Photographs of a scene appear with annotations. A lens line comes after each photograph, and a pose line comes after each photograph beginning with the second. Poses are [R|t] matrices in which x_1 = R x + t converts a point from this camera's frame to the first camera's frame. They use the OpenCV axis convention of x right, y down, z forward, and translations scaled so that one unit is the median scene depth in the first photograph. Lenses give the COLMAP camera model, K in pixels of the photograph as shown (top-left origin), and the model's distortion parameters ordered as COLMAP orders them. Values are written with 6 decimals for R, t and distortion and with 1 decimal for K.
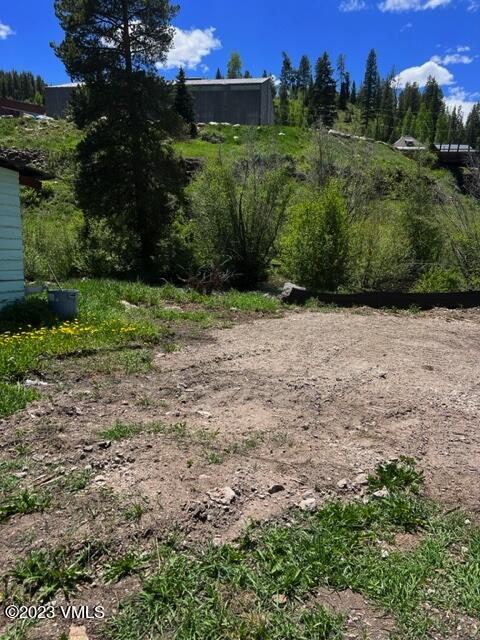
lens RADIAL K [[501.9, 0, 240.0], [0, 501.9, 320.0], [0, 0, 1]] dist [0.068628, -0.061336]
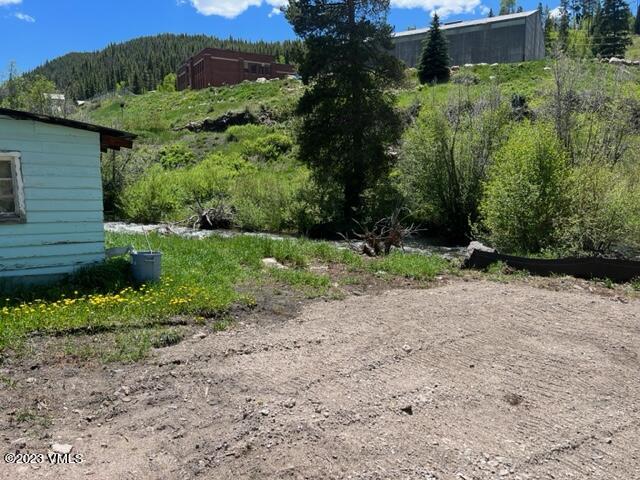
lens RADIAL K [[501.9, 0, 320.0], [0, 501.9, 240.0], [0, 0, 1]] dist [0.068628, -0.061336]
pose [[0.931957, 0.025007, -0.361706, 0.098517], [-0.043628, 0.998105, -0.043403, -0.018286], [0.359935, 0.056230, 0.931281, 0.077717]]
